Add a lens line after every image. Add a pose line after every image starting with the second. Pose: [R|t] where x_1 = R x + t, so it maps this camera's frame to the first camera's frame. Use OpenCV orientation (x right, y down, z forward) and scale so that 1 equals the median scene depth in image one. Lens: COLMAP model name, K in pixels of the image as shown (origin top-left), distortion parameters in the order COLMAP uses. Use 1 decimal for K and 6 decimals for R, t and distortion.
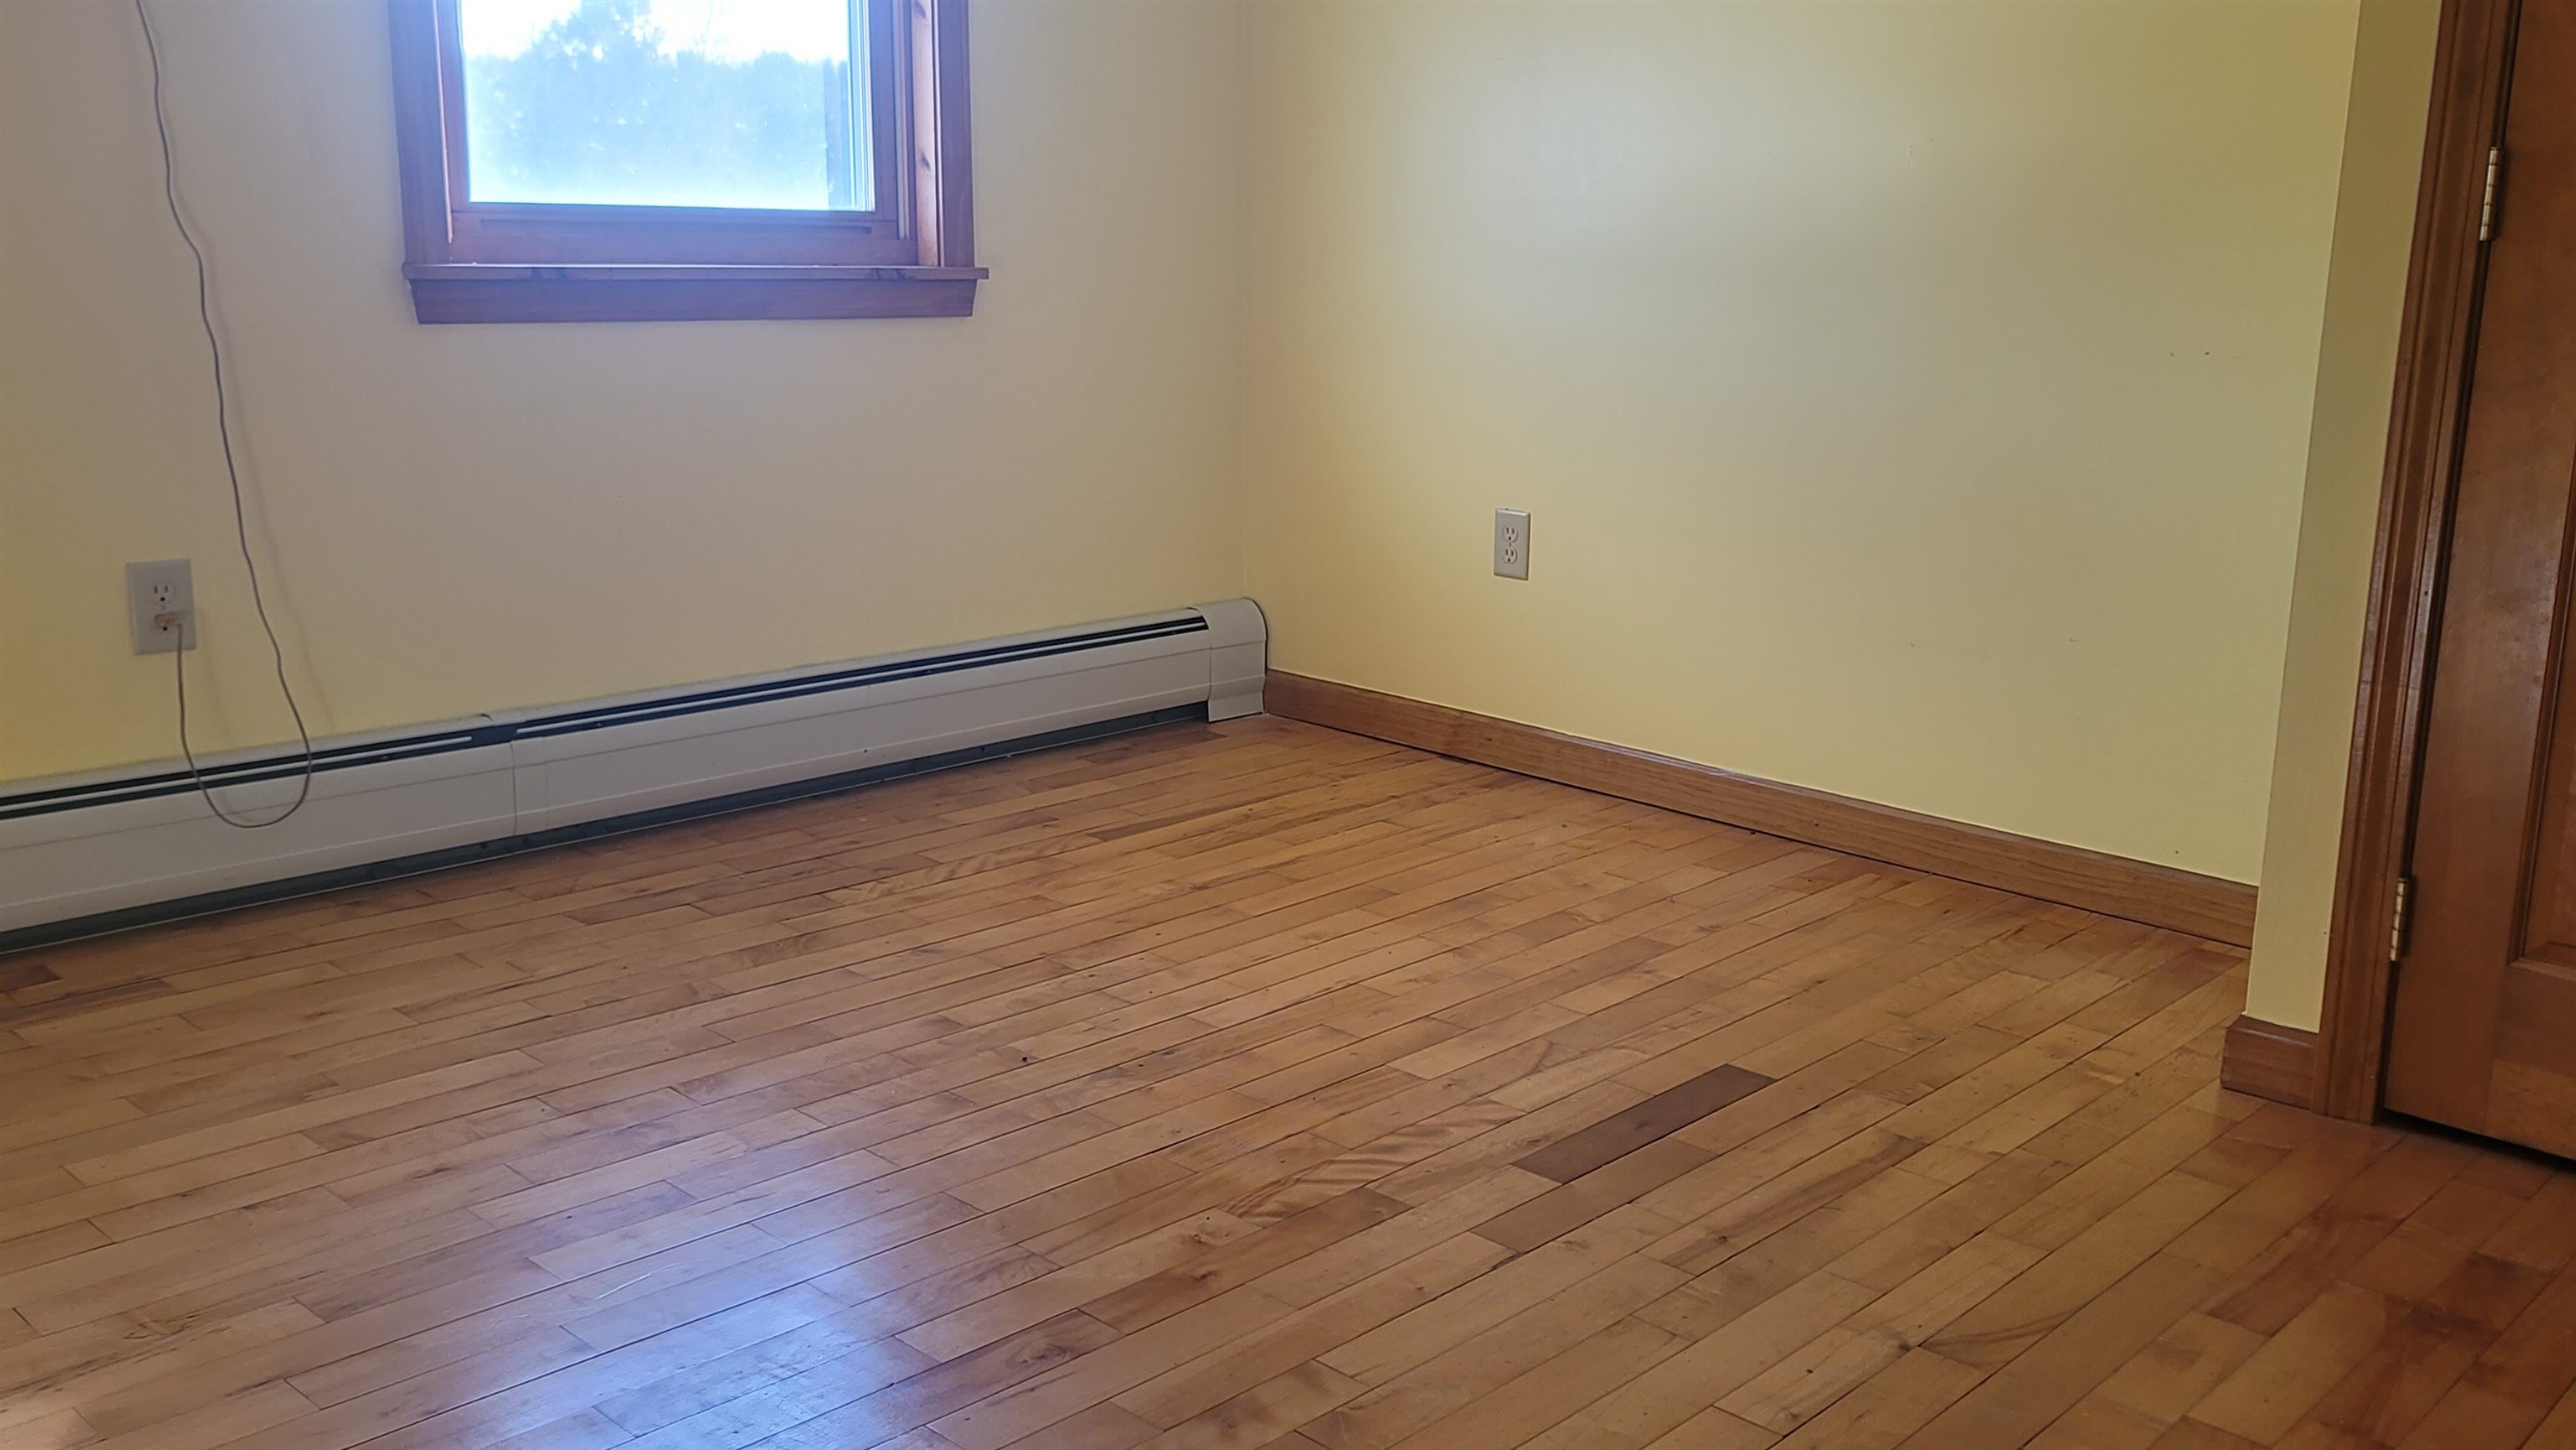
lens RADIAL K [[2153.6, 0, 1288.0], [0, 2153.6, 725.0], [0, 0, 1]] dist [0.006715, -0.007810]
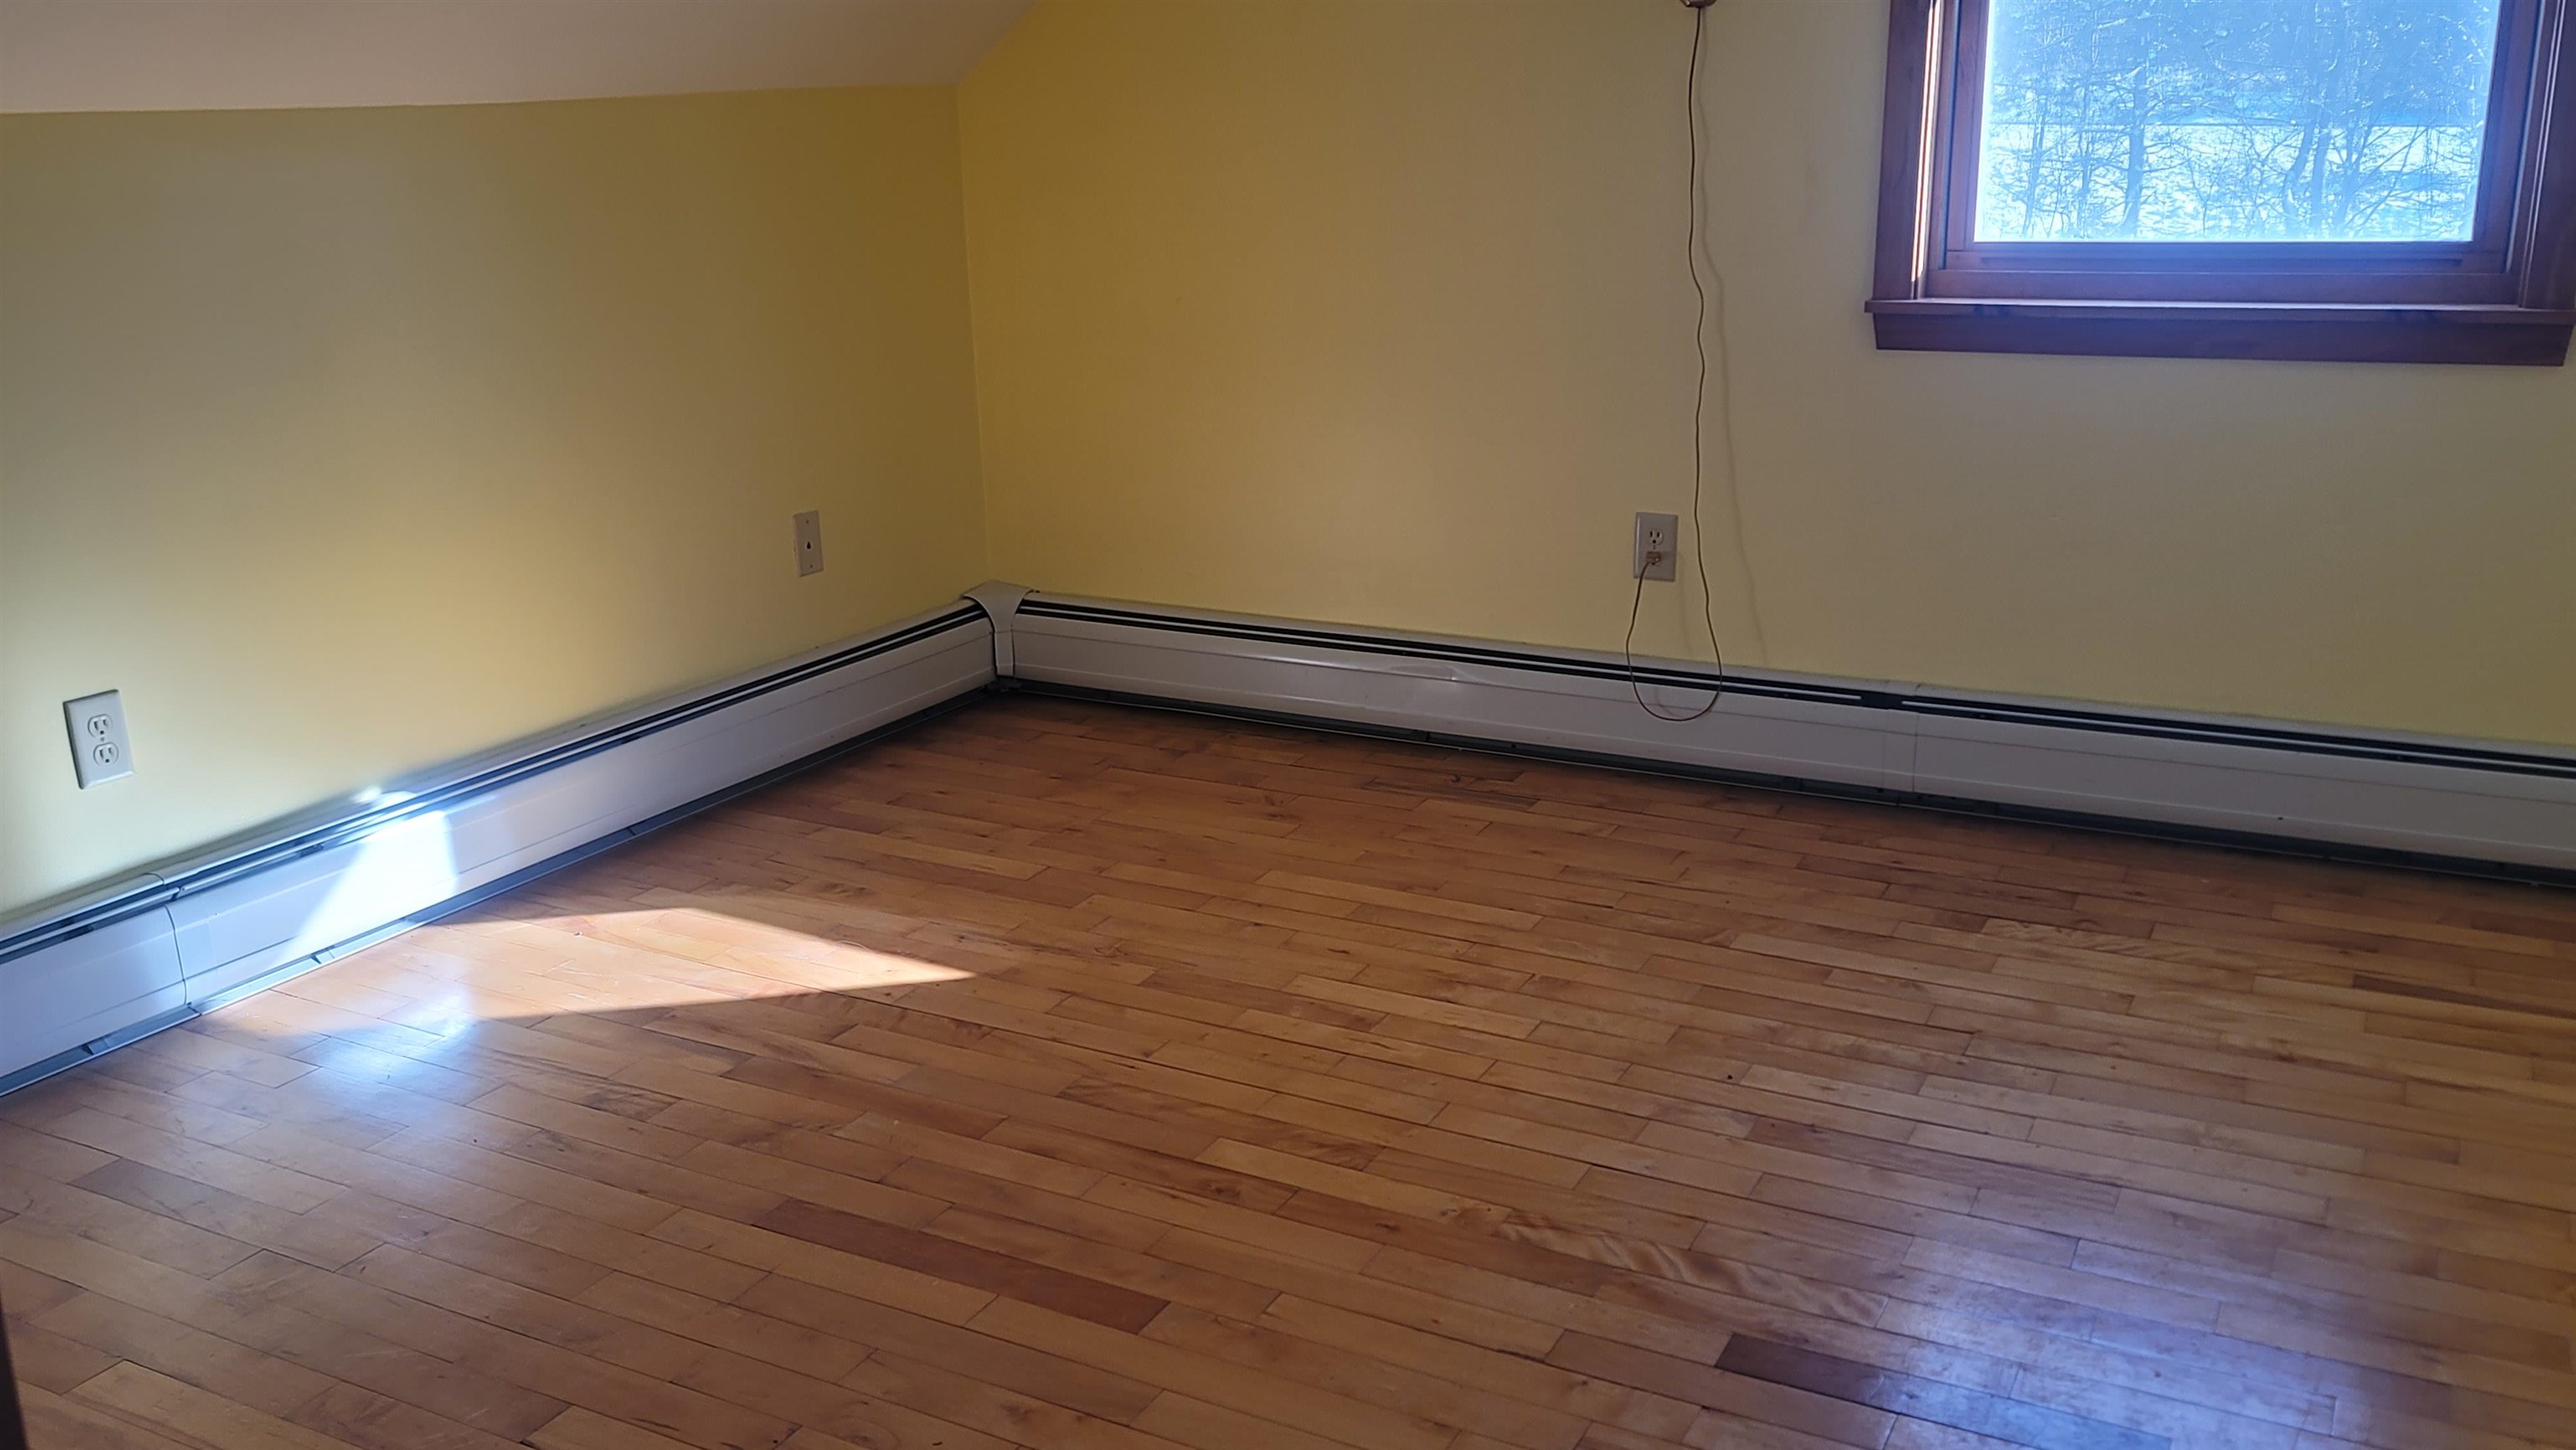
lens RADIAL K [[2153.6, 0, 1288.0], [0, 2153.6, 725.0], [0, 0, 1]] dist [0.006715, -0.007810]
pose [[0.268145, 0.244525, -0.931829, 0.666604], [-0.178698, 0.963090, 0.201306, -0.167107], [0.946660, 0.112537, 0.301944, 0.354787]]
